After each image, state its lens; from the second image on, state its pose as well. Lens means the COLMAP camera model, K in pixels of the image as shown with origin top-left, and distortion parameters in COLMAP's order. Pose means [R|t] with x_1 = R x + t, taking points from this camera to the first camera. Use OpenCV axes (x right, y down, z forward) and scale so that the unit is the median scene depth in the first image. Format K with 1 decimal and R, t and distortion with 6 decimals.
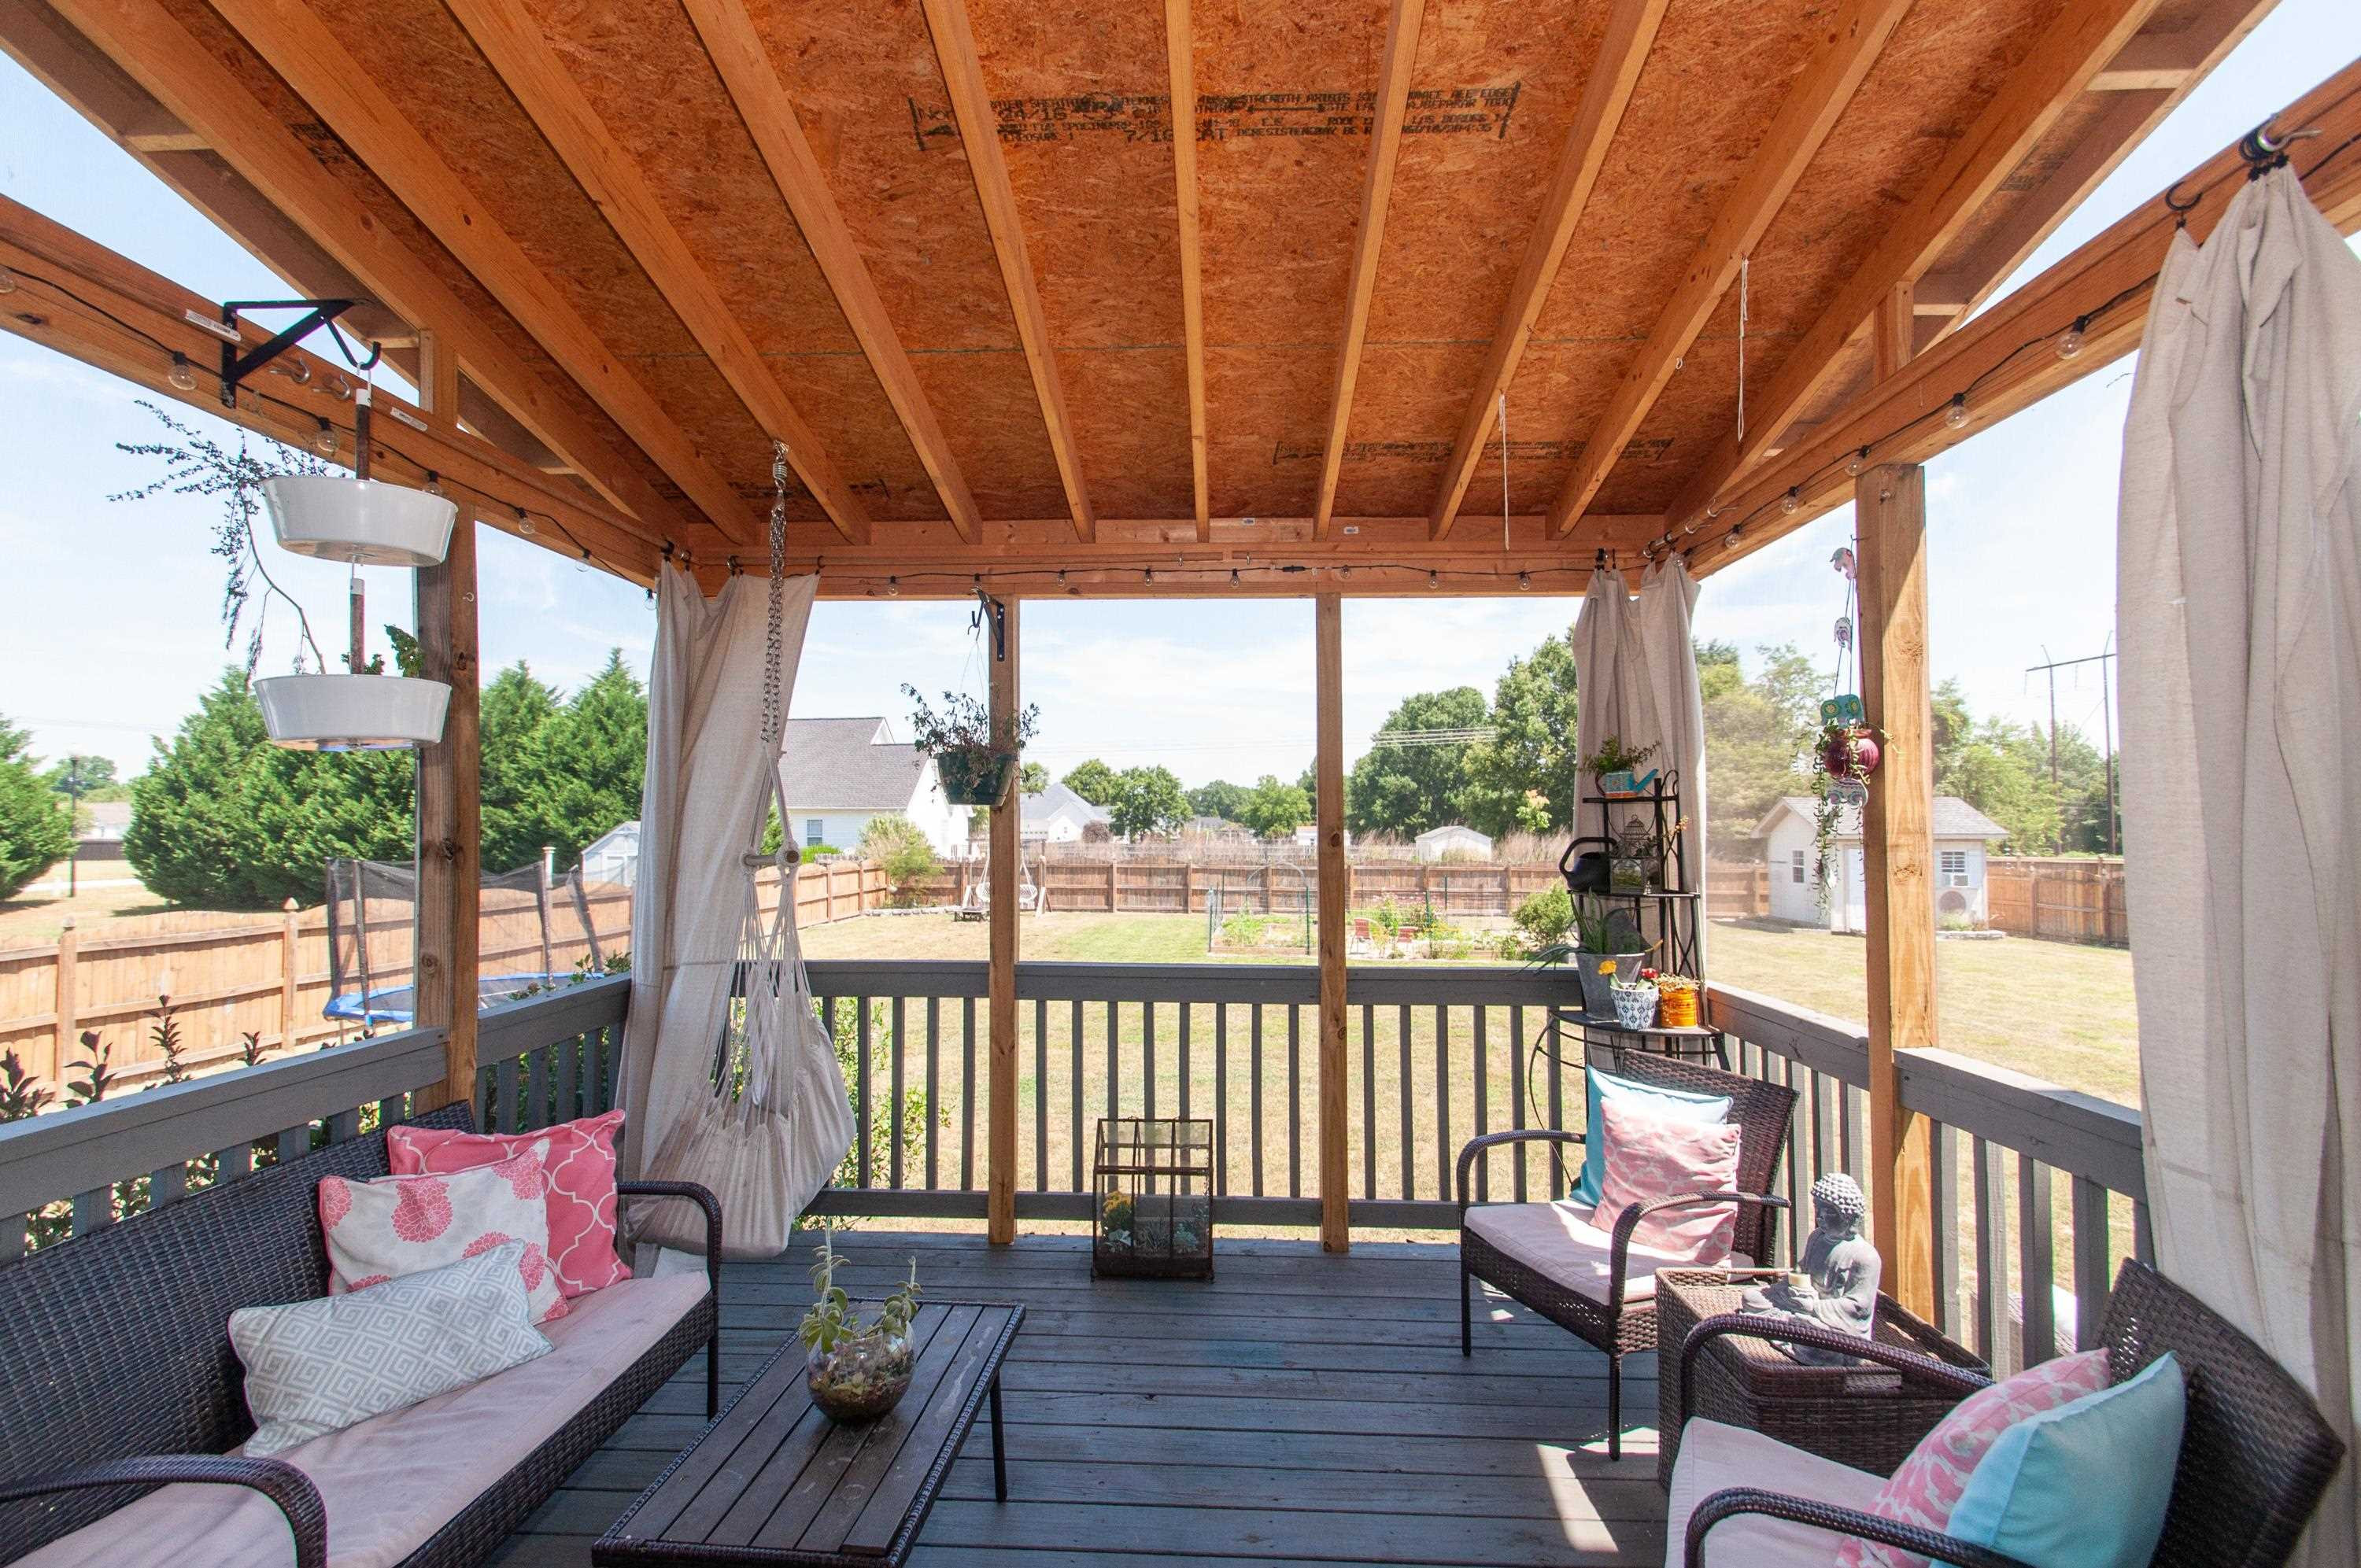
lens RADIAL K [[1042.4, 0, 1162.7], [0, 1042.4, 783.9], [0, 0, 1]] dist [0.007642, -0.003700]
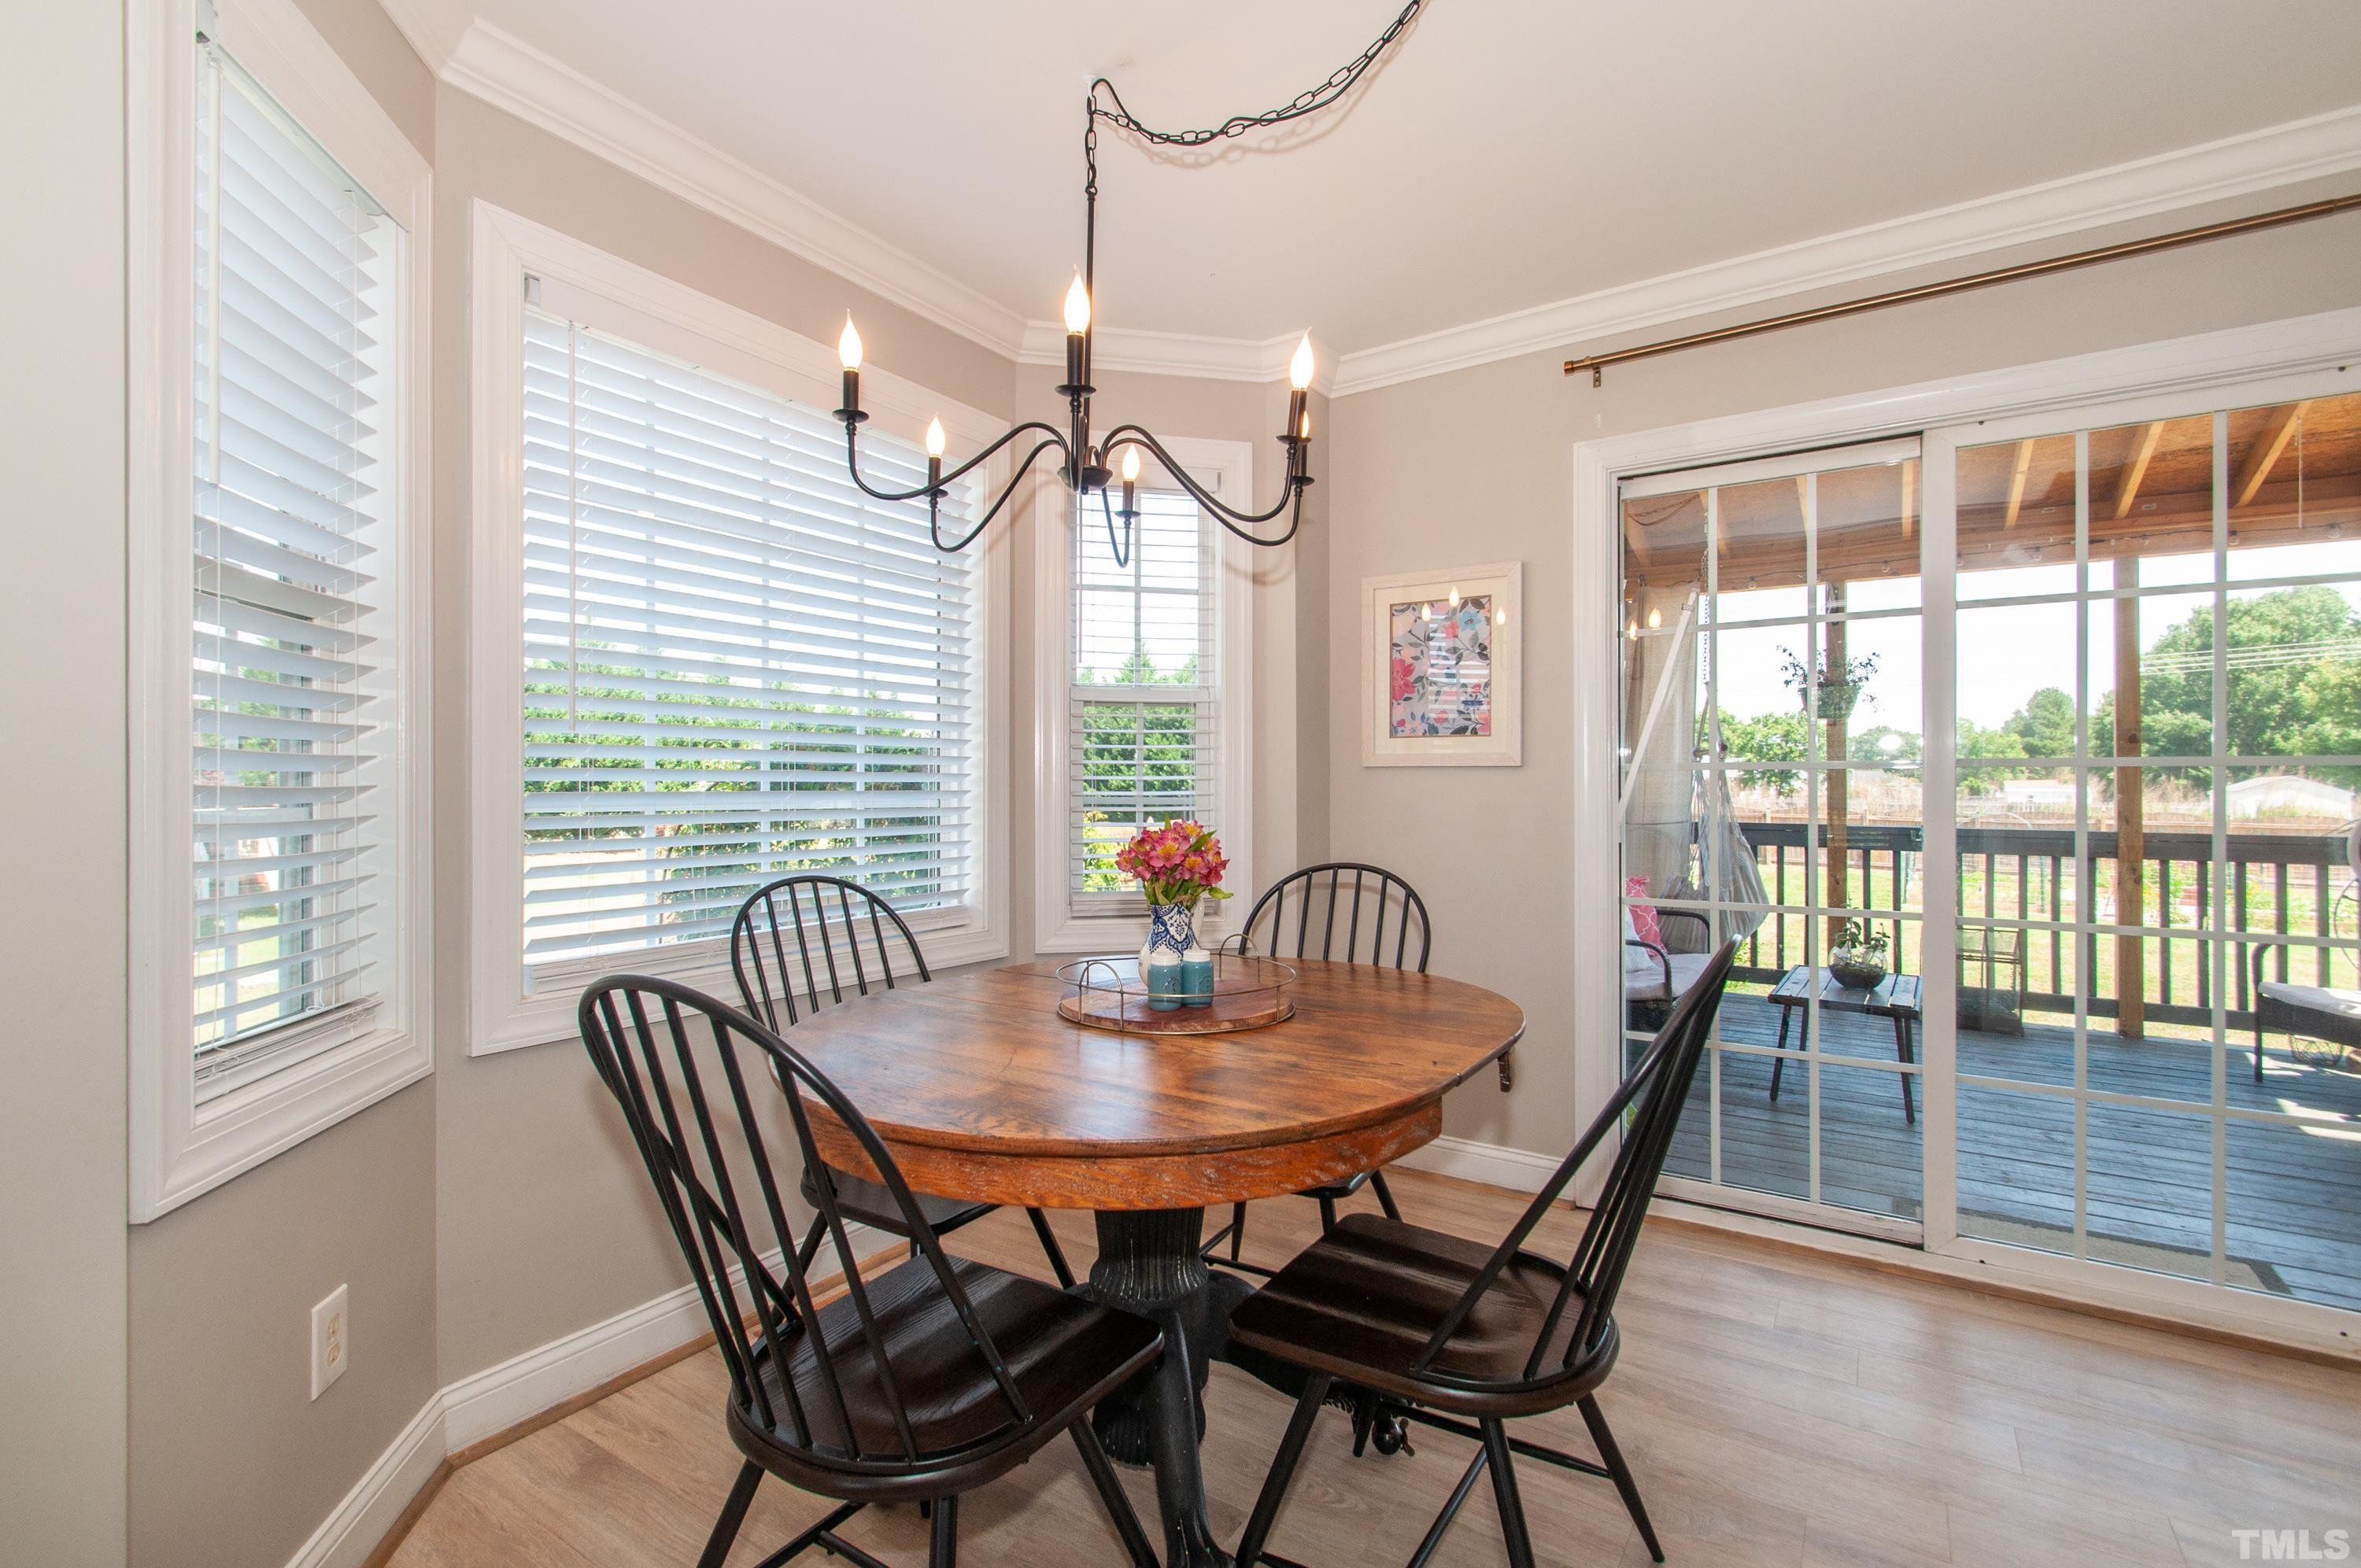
lens RADIAL K [[1065.8, 0, 1112.9], [0, 1065.8, 779.1], [0, 0, 1]] dist [-0.003343, 0.000852]
pose [[0.846133, -0.002232, -0.532967, -0.057085], [0.020545, 0.999385, 0.028432, 0.010013], [0.532575, -0.035007, 0.845658, -0.228353]]
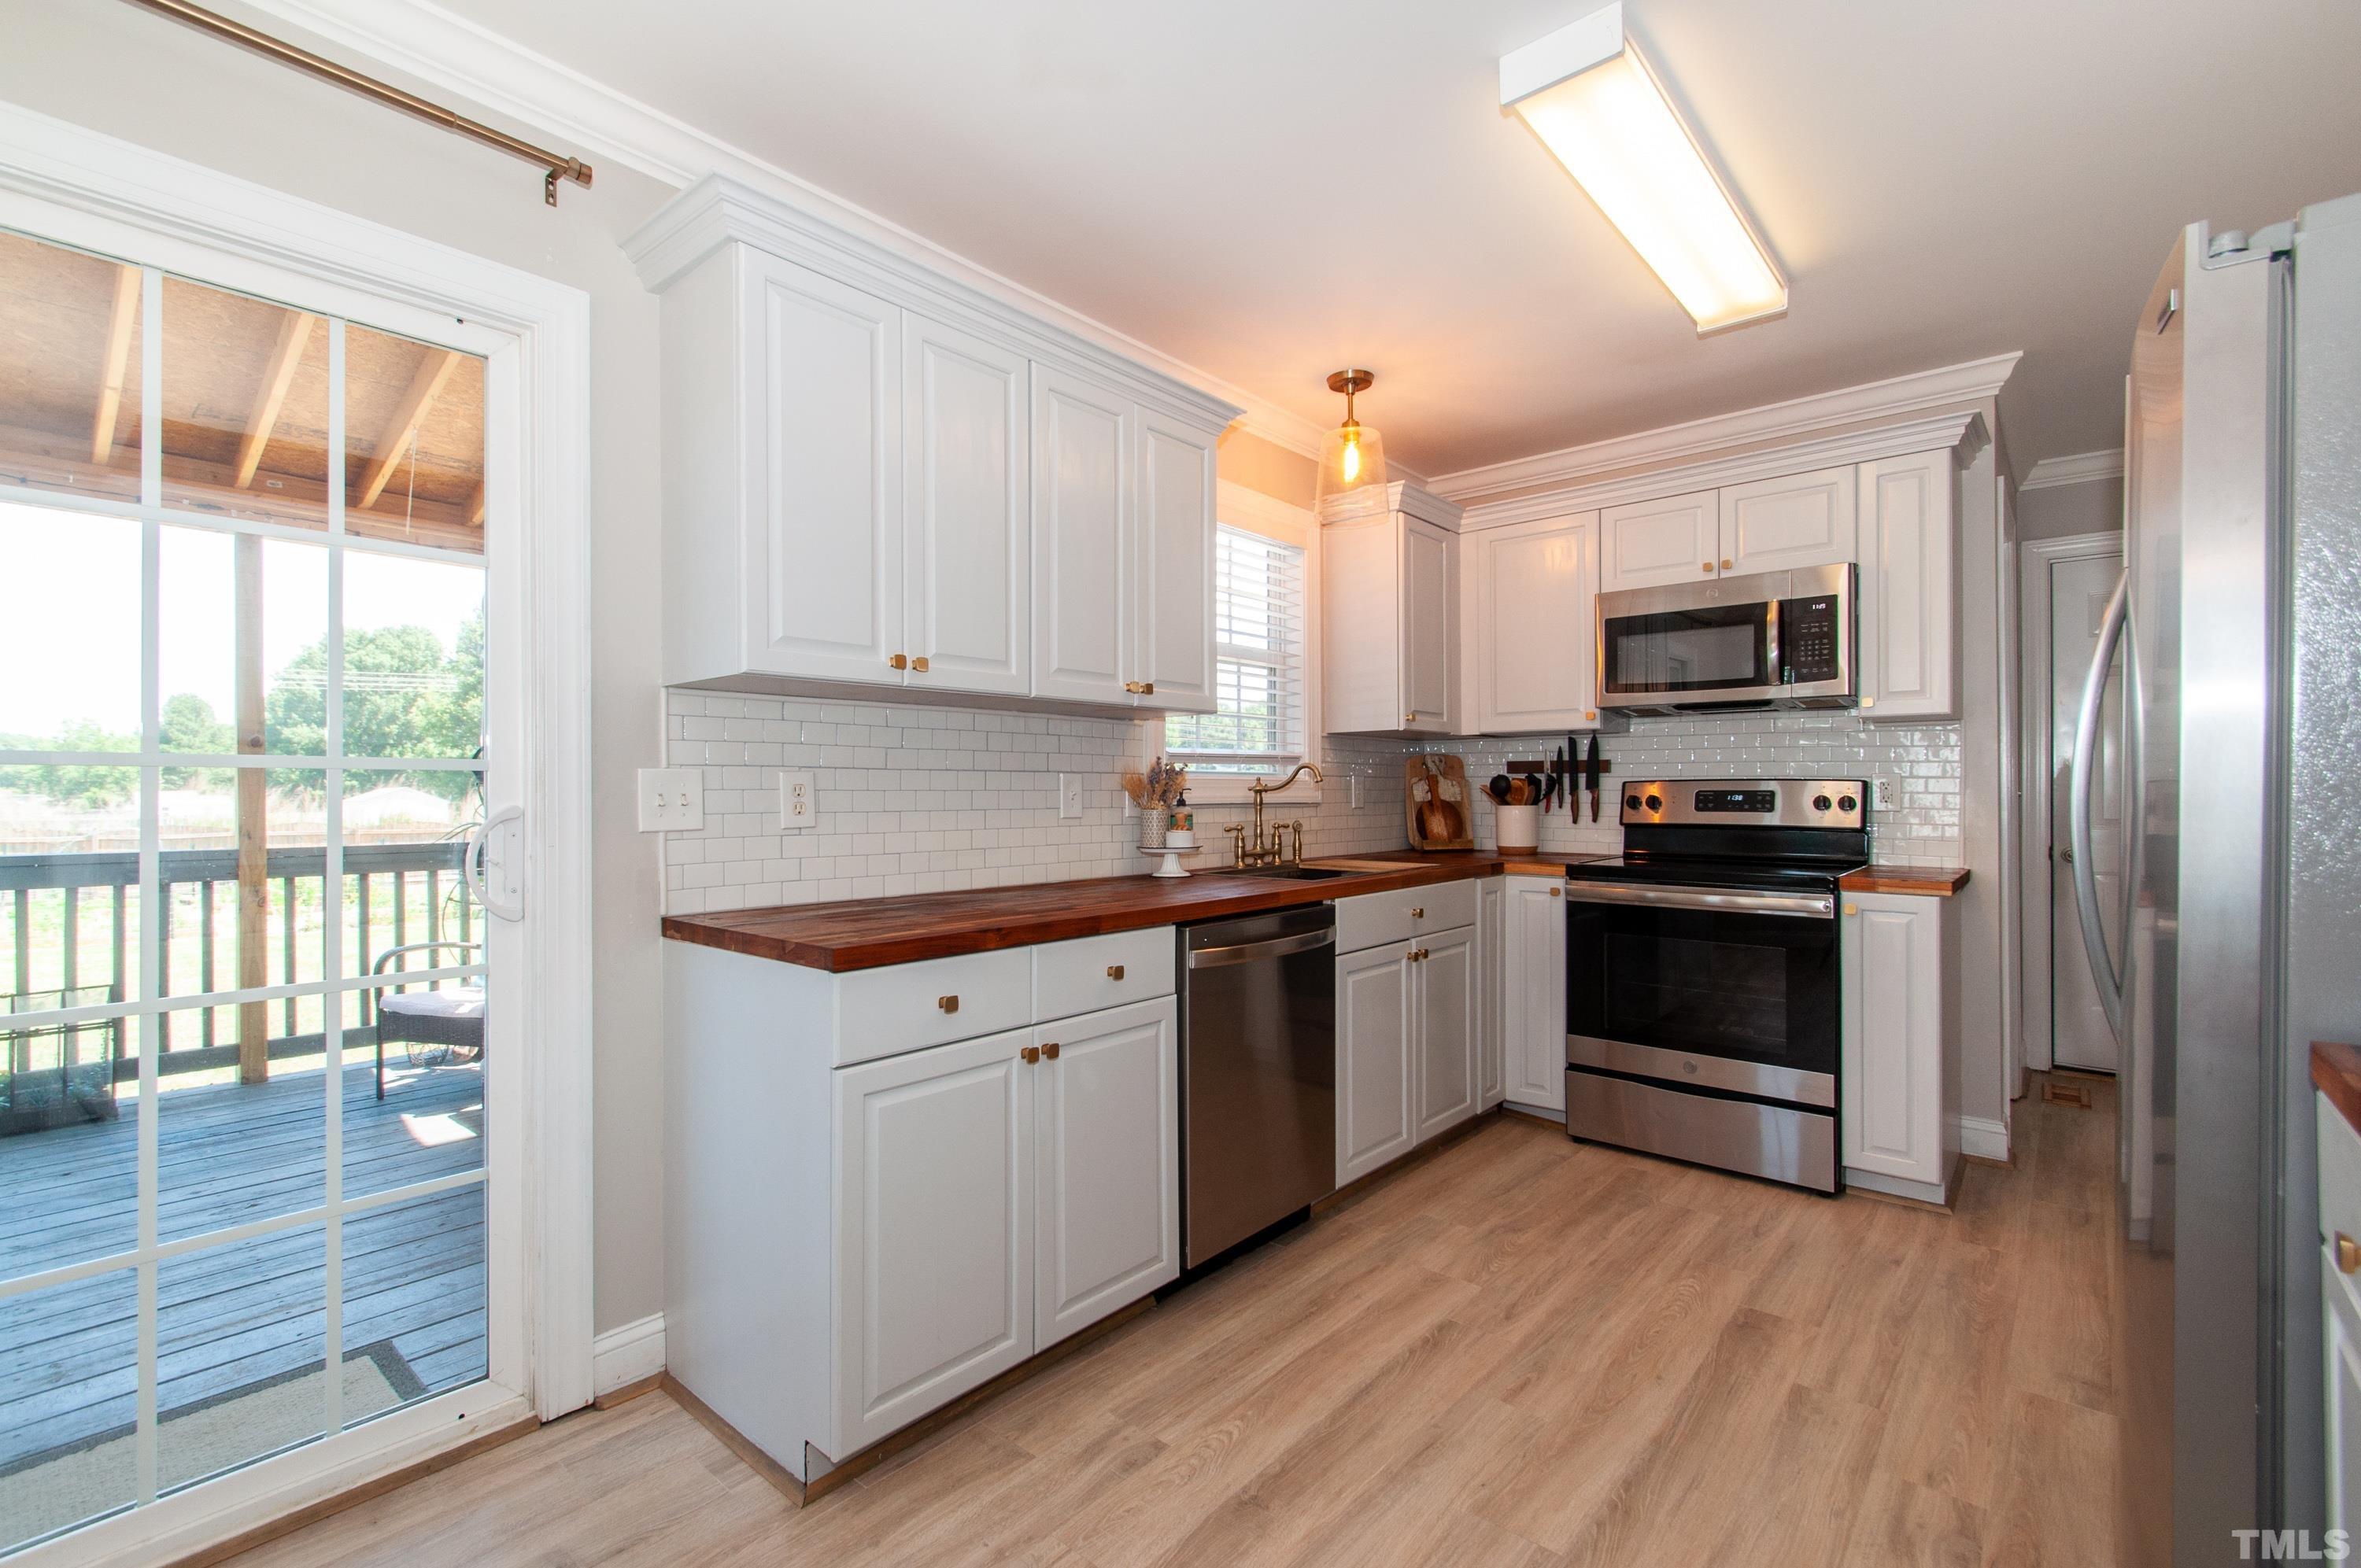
lens RADIAL K [[1065.8, 0, 1220.6], [0, 1065.8, 792.2], [0, 0, 1]] dist [-0.003343, 0.000852]
pose [[0.598910, -0.003325, 0.800809, -0.038064], [-0.027100, 0.999334, 0.024417, 0.013126], [-0.800358, -0.036326, 0.598421, -0.158638]]
